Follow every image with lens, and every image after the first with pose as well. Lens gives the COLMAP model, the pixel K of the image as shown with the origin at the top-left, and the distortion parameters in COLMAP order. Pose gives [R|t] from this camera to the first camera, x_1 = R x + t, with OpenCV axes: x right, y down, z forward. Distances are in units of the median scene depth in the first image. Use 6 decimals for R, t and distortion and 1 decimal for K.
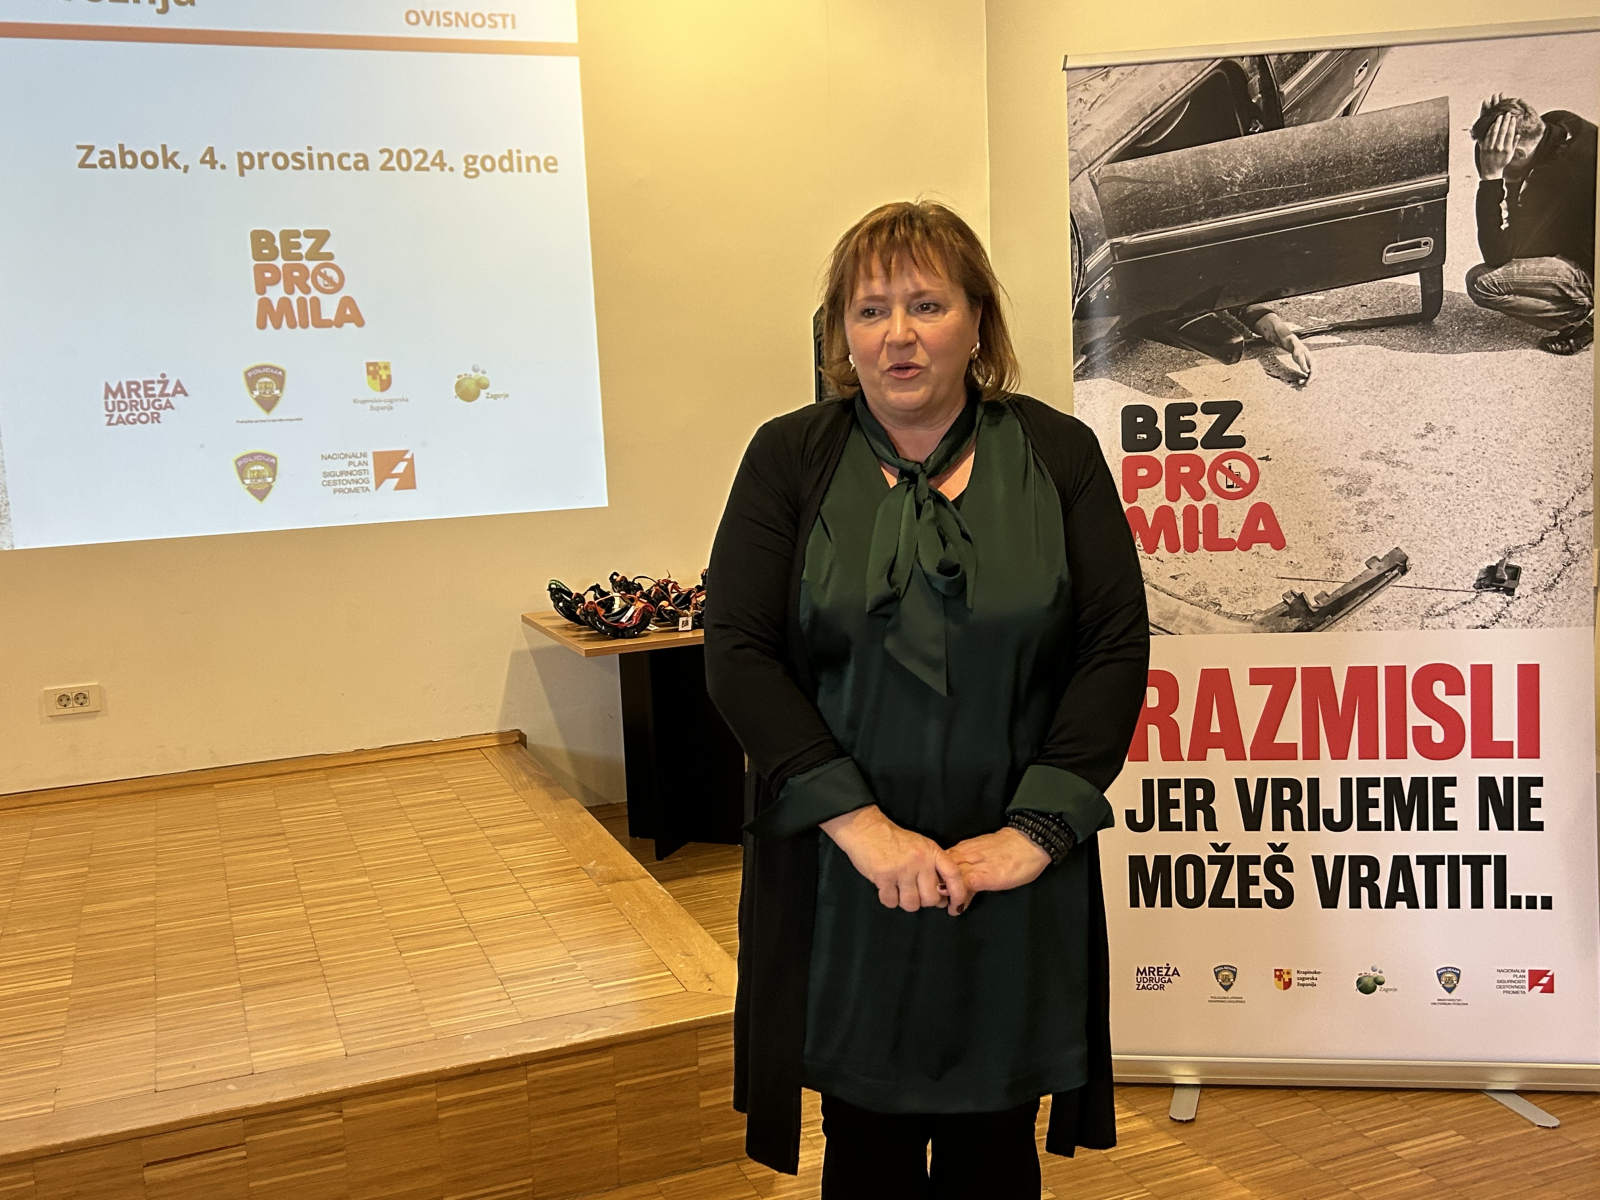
lens RADIAL K [[1609.1, 0, 810.0], [0, 1609.1, 594.0], [0, 0, 1]] dist [0.021243, 0.000000]
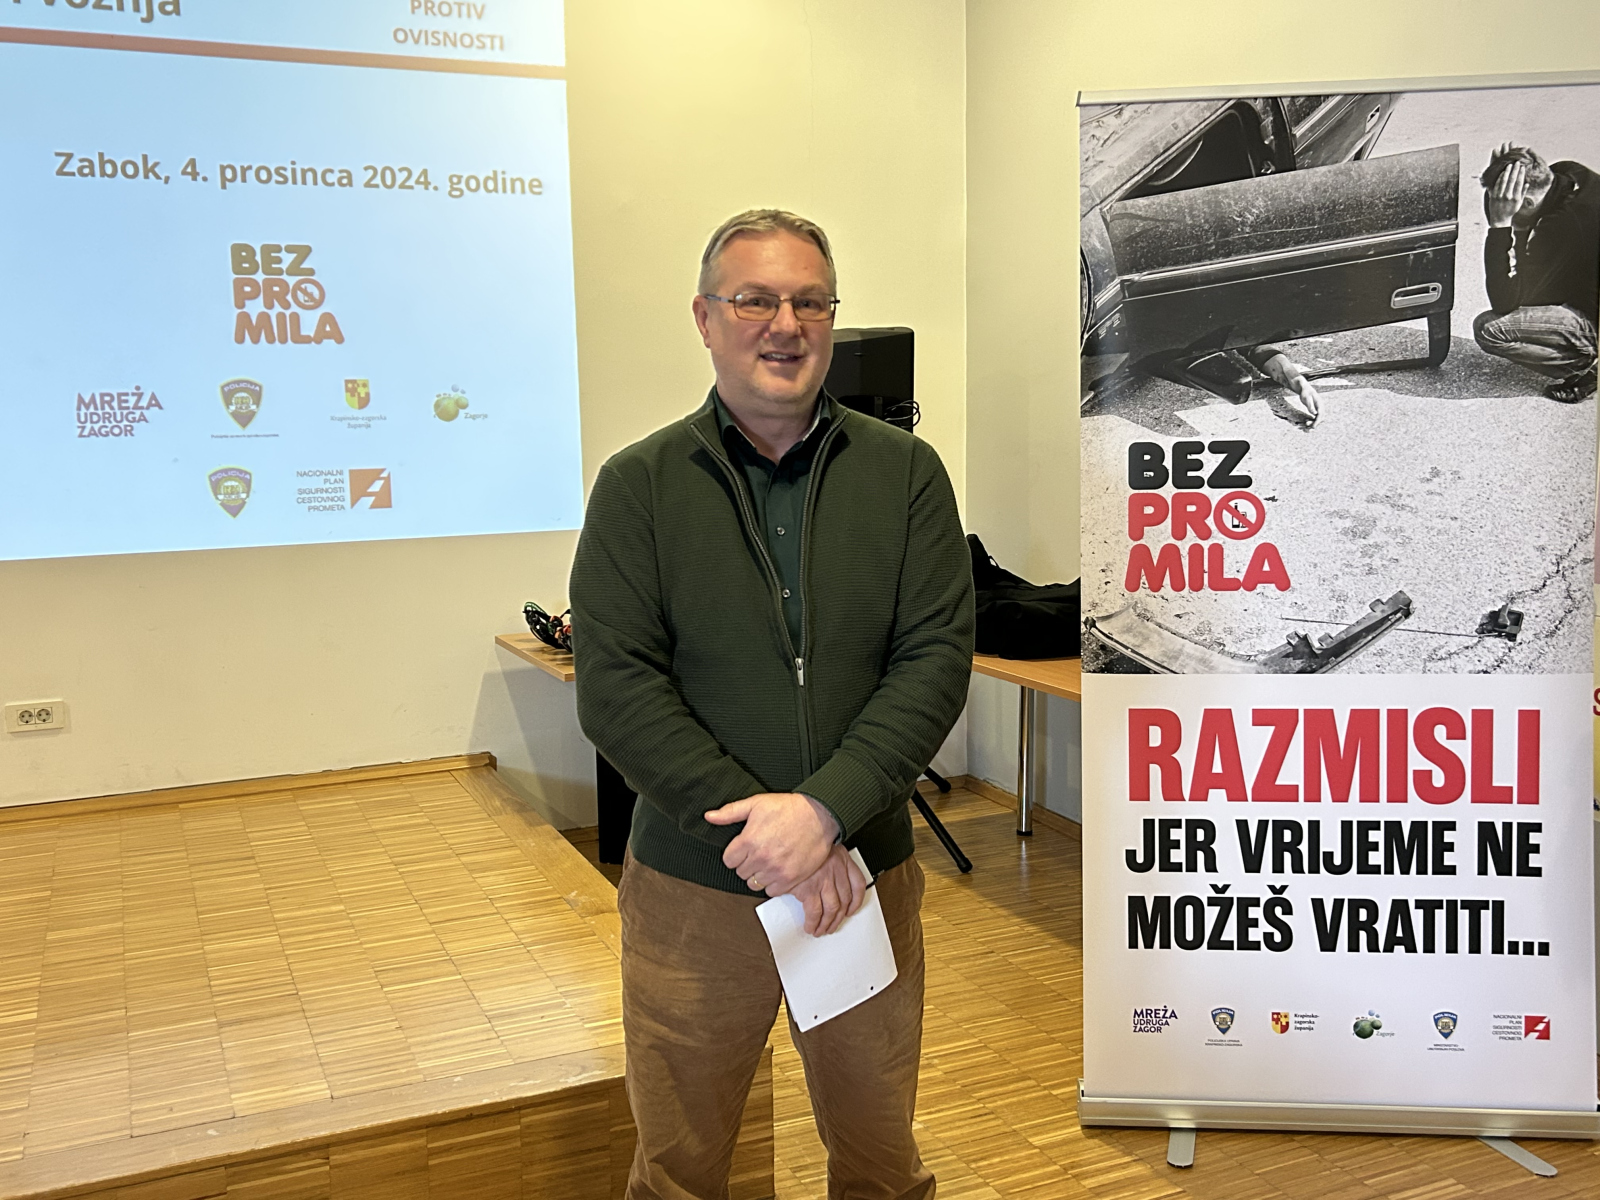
lens RADIAL K [[1564.9, 0, 806.6], [0, 1564.9, 587.2], [0, 0, 1]] dist [0.020358, 0.000000]
pose [[0.999010, 0.019377, 0.040047, -0.042912], [-0.018703, 0.999678, -0.017153, -0.007450], [-0.040366, 0.016387, 0.999051, 0.042207]]
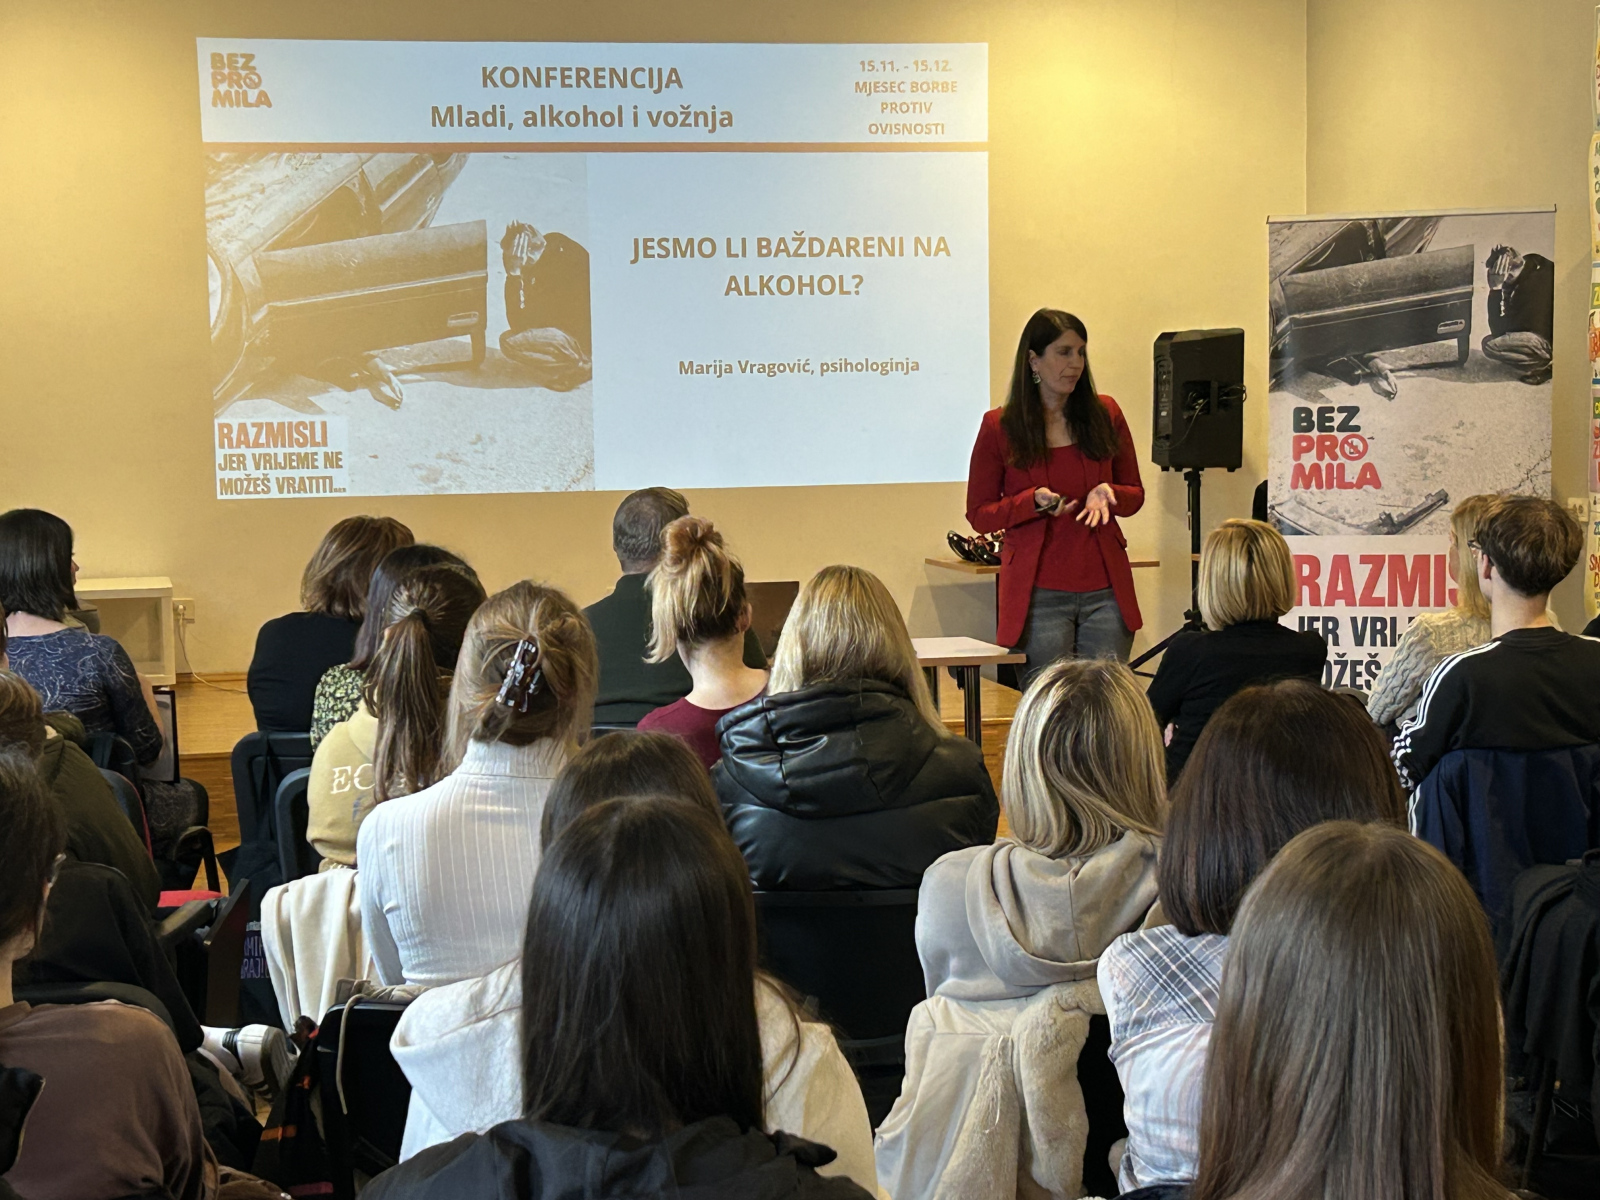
lens RADIAL K [[2942.7, 0, 802.4], [0, 2942.7, 613.6], [0, 0, 1]] dist [0.112530, 0.000000]
pose [[0.985653, 0.039075, -0.164199, 0.204779], [-0.048573, 0.997346, -0.054230, 0.321334], [0.161645, 0.061428, 0.984935, -2.344252]]
